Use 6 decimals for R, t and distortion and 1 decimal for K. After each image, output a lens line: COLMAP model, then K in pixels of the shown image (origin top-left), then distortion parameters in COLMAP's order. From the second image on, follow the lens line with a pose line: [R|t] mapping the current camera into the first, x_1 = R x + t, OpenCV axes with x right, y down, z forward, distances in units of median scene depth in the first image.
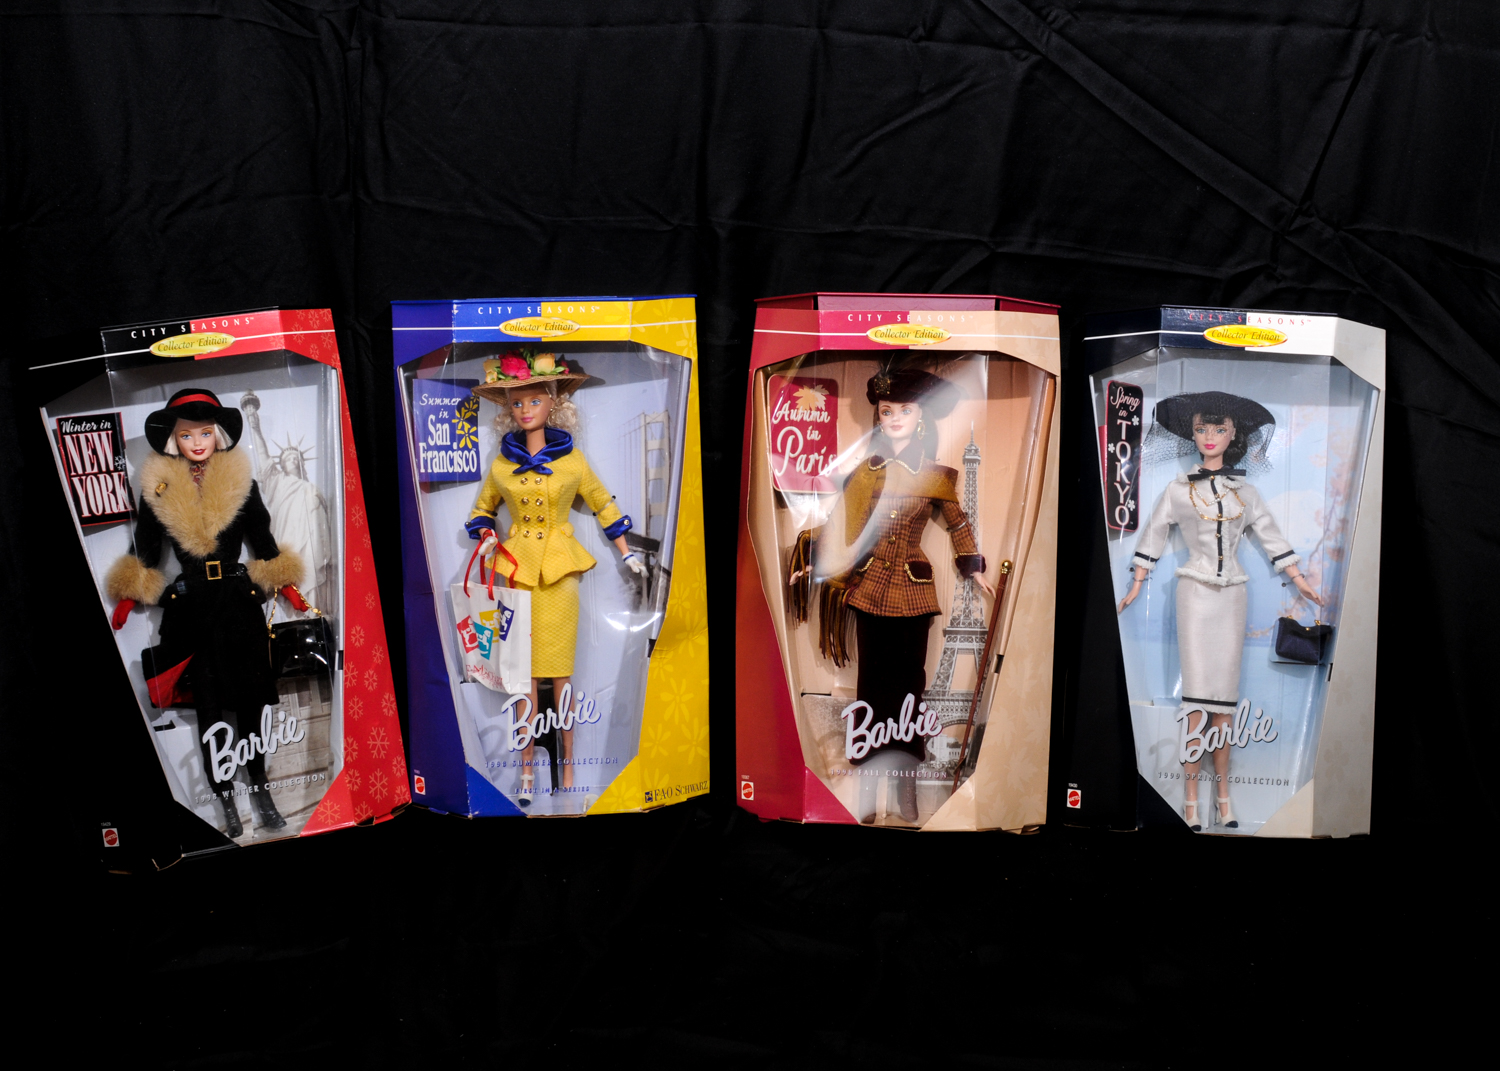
lens RADIAL K [[2114.3, 0, 750.0], [0, 2114.3, 535.5], [0, 0, 1]] dist [-0.140438, 0.062415]
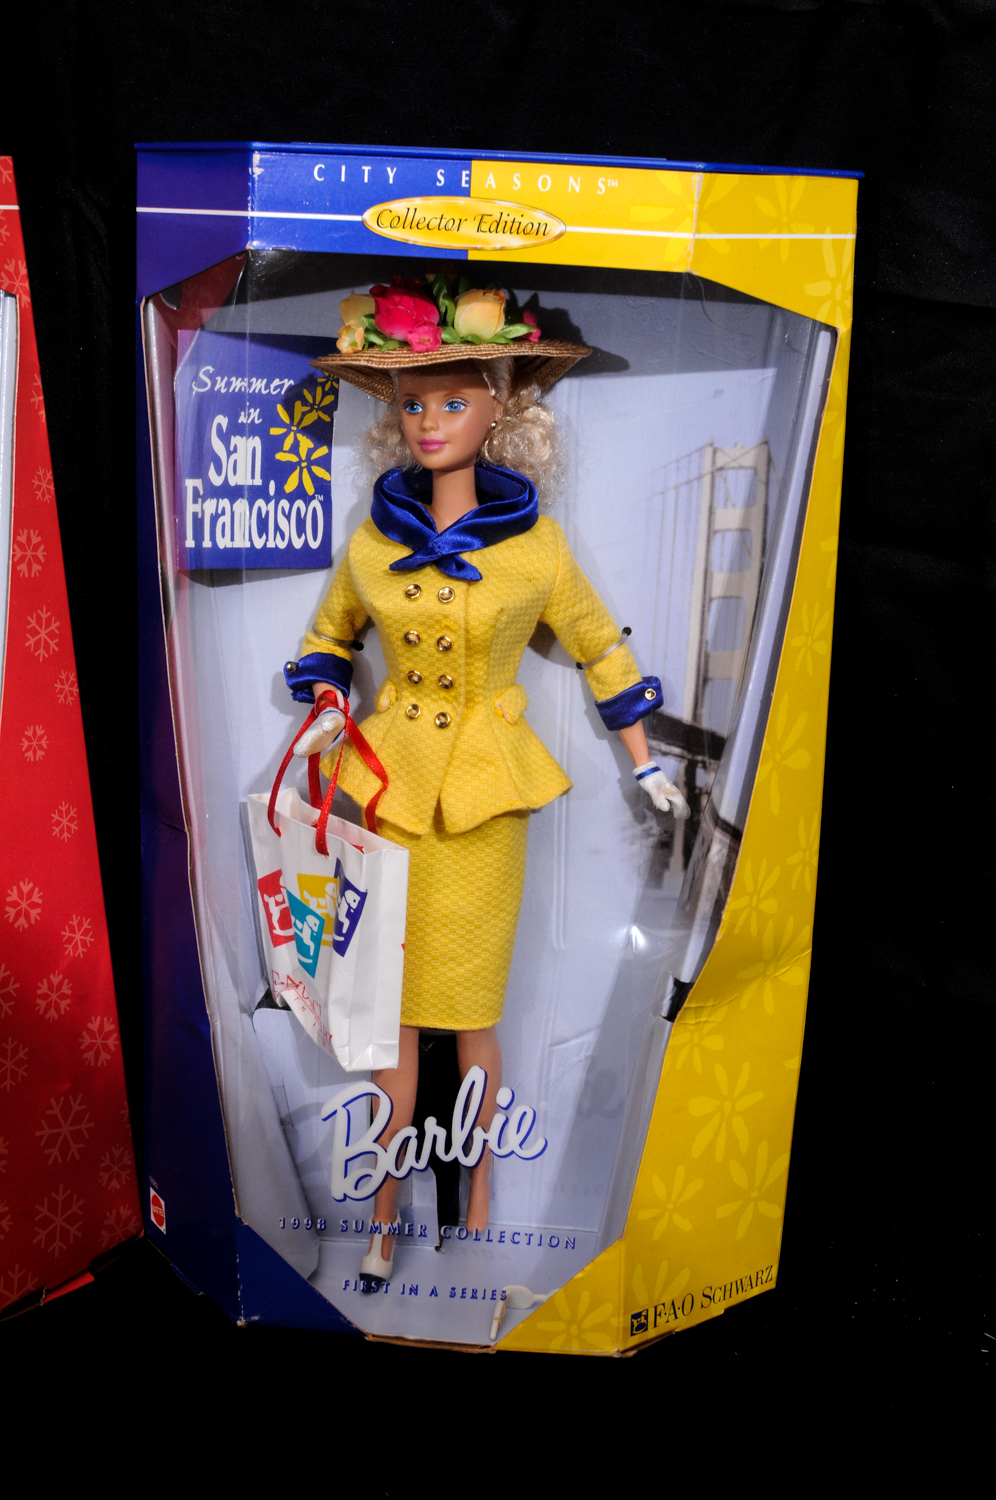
lens RADIAL K [[2011.8, 0, 498.0], [0, 2011.8, 750.0], [0, 0, 1]] dist [-0.195672, 0.148962]
pose [[0.984490, 0.099966, -0.144178, -0.028873], [-0.077685, 0.985223, 0.152645, -0.056436], [0.157307, -0.139077, 0.977708, 0.597684]]
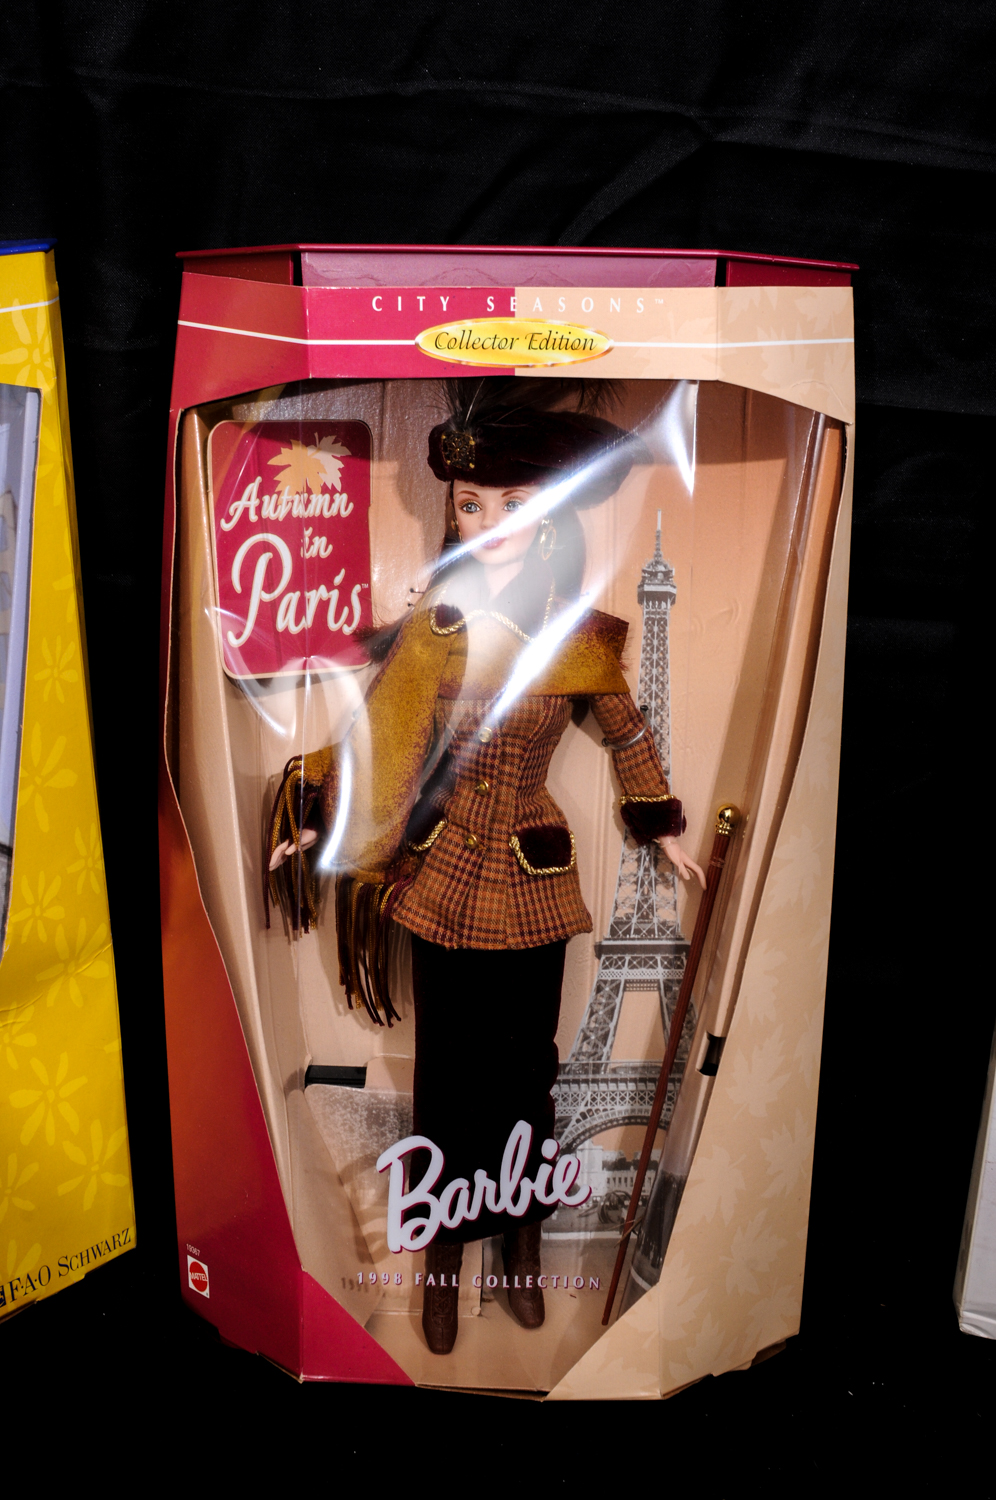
lens RADIAL K [[2011.0, 0, 498.0], [0, 2011.0, 750.0], [0, 0, 1]] dist [-0.219188, 0.384132]
pose [[0.999448, -0.012682, 0.030717, 0.056286], [0.006702, 0.982246, 0.187476, -0.086460], [-0.032549, -0.187166, 0.981789, 0.564929]]
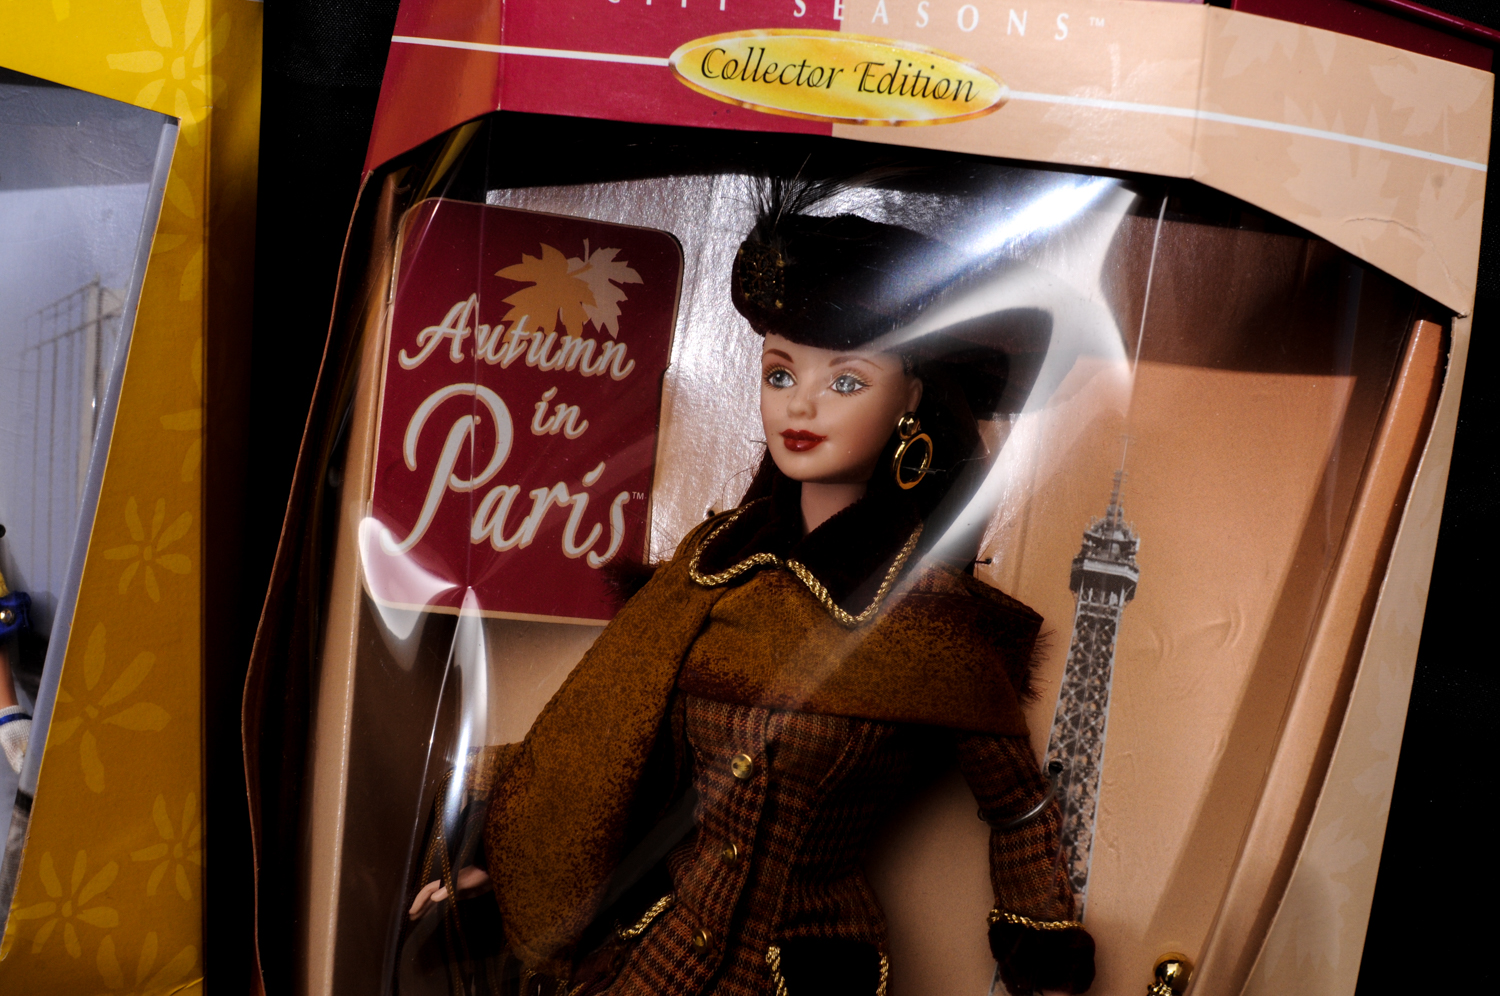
lens RADIAL K [[2011.8, 0, 750.0], [0, 2011.8, 498.0], [0, 0, 1]] dist [-0.195672, 0.148962]
pose [[0.967186, 0.131757, -0.217234, 0.116851], [-0.116897, 0.989921, 0.079952, -0.062349], [0.225578, -0.051934, 0.972840, 0.745436]]
